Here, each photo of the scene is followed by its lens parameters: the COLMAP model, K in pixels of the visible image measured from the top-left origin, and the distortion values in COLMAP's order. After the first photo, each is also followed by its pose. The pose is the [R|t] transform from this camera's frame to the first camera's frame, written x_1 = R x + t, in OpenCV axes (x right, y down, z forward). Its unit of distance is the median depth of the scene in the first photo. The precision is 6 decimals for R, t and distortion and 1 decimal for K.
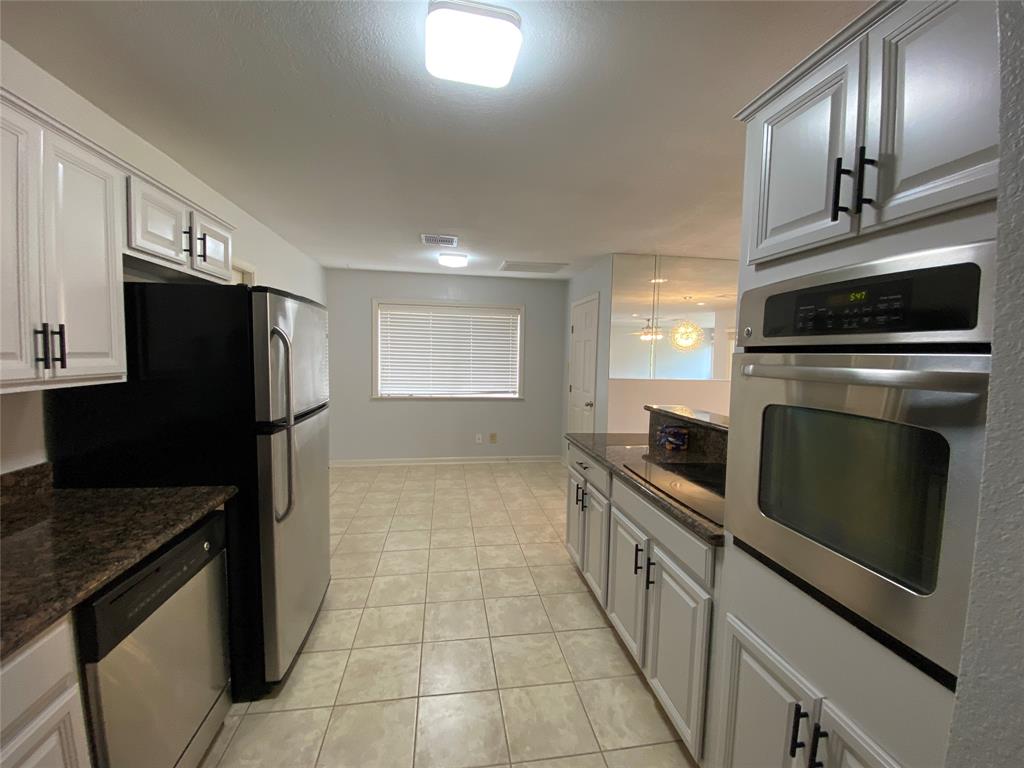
lens RADIAL K [[412.0, 0, 510.7], [0, 412.0, 379.8], [0, 0, 1]] dist [0.026255, -0.028149]
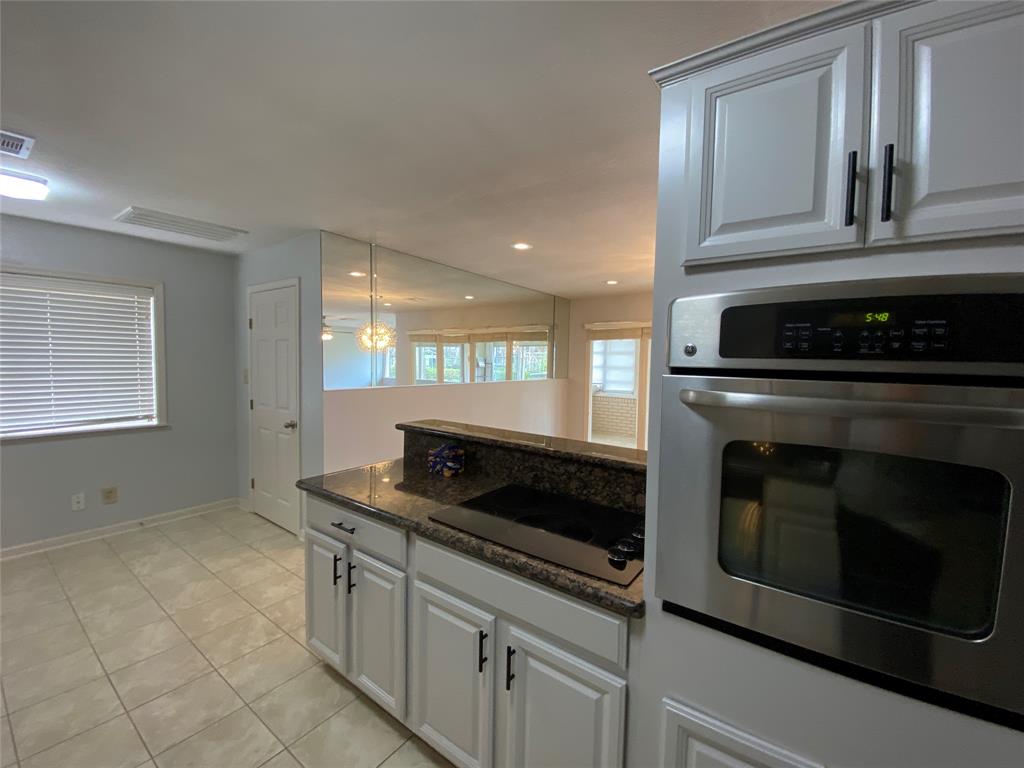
lens RADIAL K [[407.2, 0, 519.7], [0, 407.2, 381.1], [0, 0, 1]] dist [0.026151, -0.027352]
pose [[0.692549, -0.044526, 0.719996, -0.104501], [0.039622, 0.998934, 0.023664, -0.039630], [-0.720282, 0.012139, 0.693575, 0.319012]]
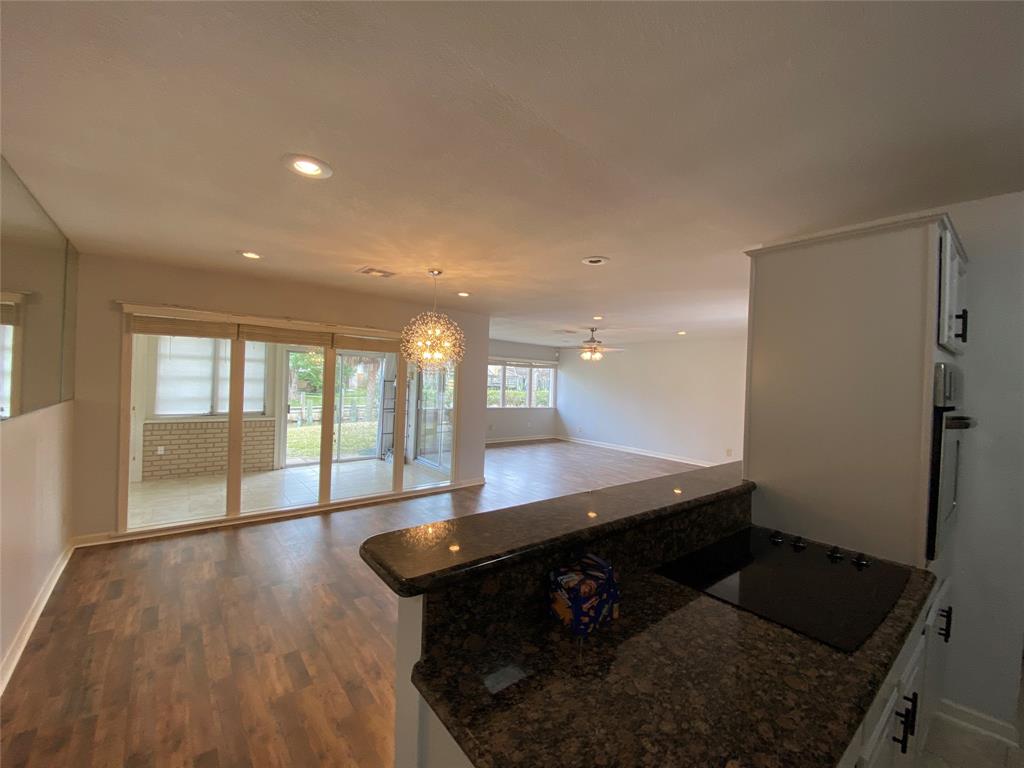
lens RADIAL K [[412.0, 0, 510.7], [0, 412.0, 379.8], [0, 0, 1]] dist [0.026255, -0.028149]
pose [[-0.488912, -0.041414, 0.871350, 0.058156], [0.007807, 0.998625, 0.051844, -0.113078], [-0.872298, 0.032150, -0.487916, 1.313924]]
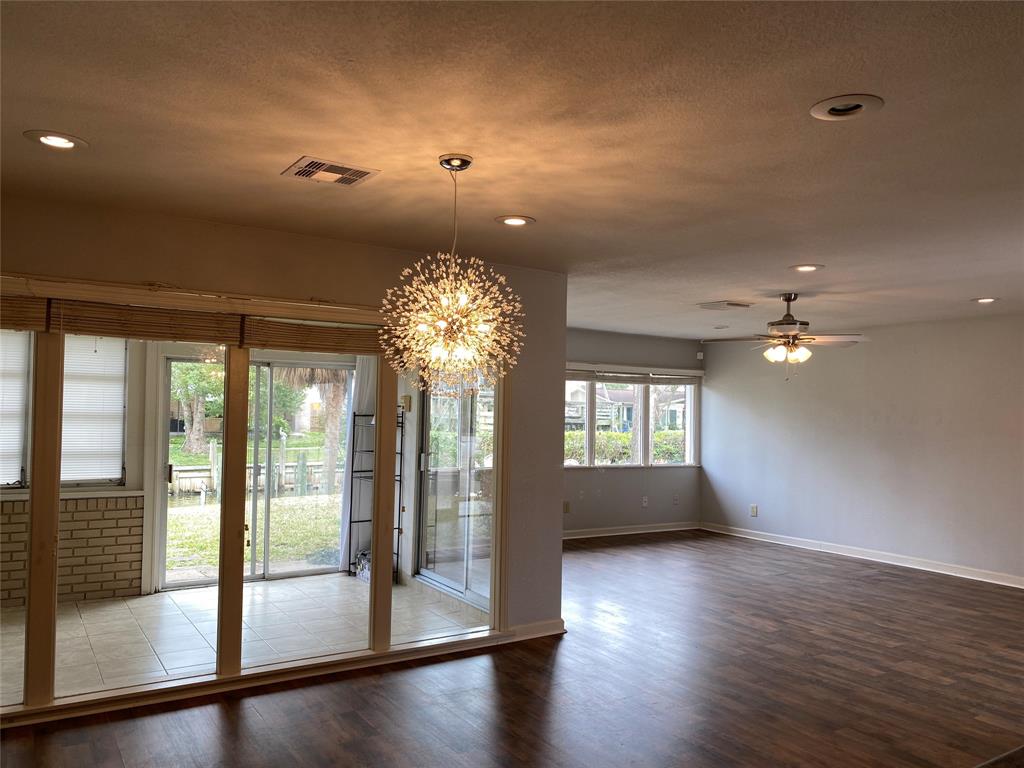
lens RADIAL K [[780.6, 0, 512.0], [0, 780.6, 384.0], [0, 0, 1]] dist [-0.003158, -0.000784]
pose [[-0.395072, -0.002727, 0.918646, 0.330338], [0.028074, 0.999493, 0.015040, -0.092700], [-0.918221, 0.031732, -0.394795, 1.229321]]
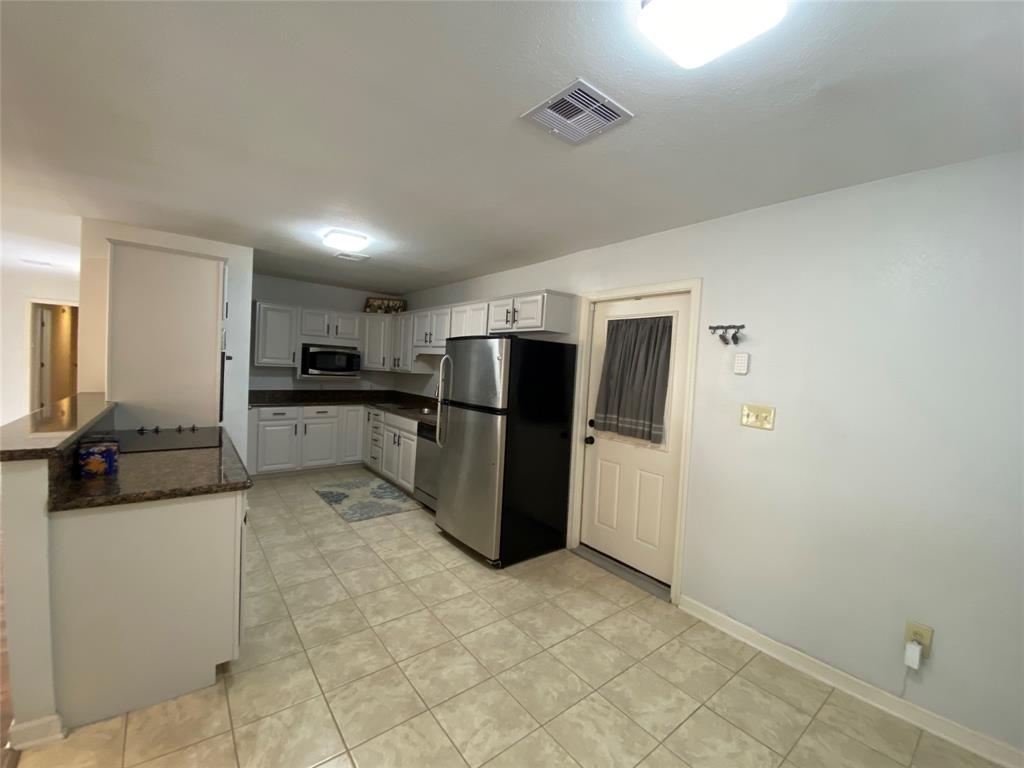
lens RADIAL K [[412.0, 0, 510.7], [0, 412.0, 379.8], [0, 0, 1]] dist [0.026255, -0.028149]
pose [[-0.866240, -0.052796, -0.496831, 0.133015], [-0.102851, 0.991947, 0.073913, -0.130640], [0.488927, 0.115125, -0.864694, 2.029753]]
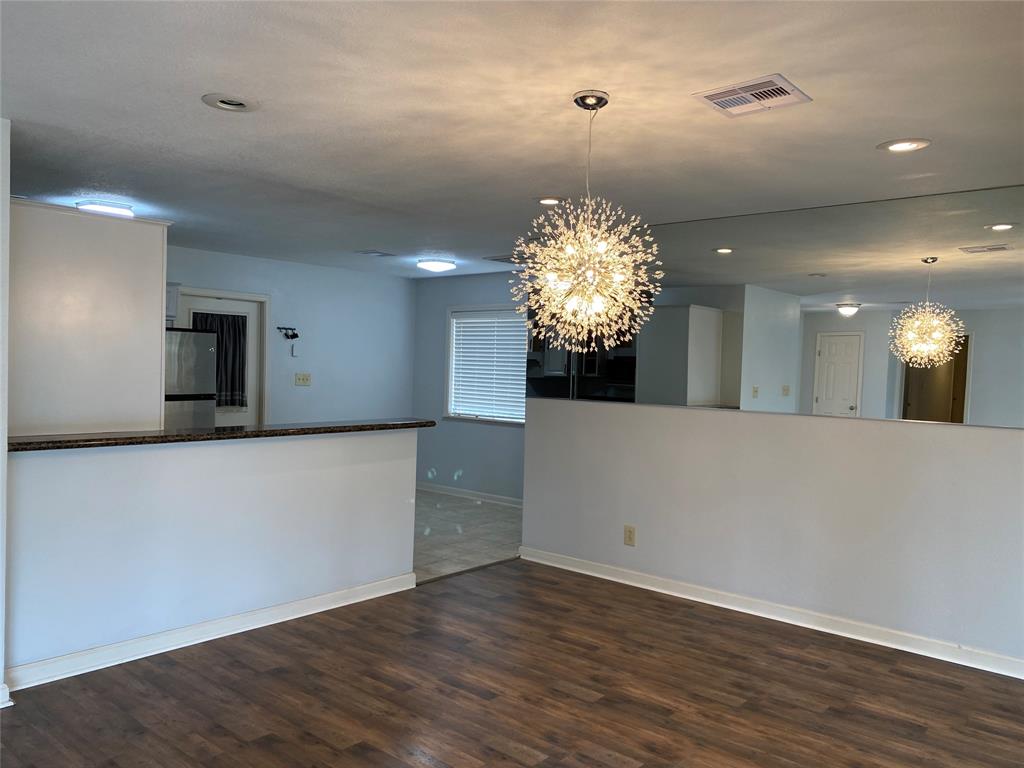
lens RADIAL K [[789.1, 0, 511.7], [0, 789.1, 383.1], [0, 0, 1]] dist [0.007729, 0.003516]
pose [[0.639427, 0.014917, -0.768707, 2.300157], [-0.061307, 0.997617, -0.031638, 0.034545], [0.766404, 0.067358, 0.638818, 0.019878]]
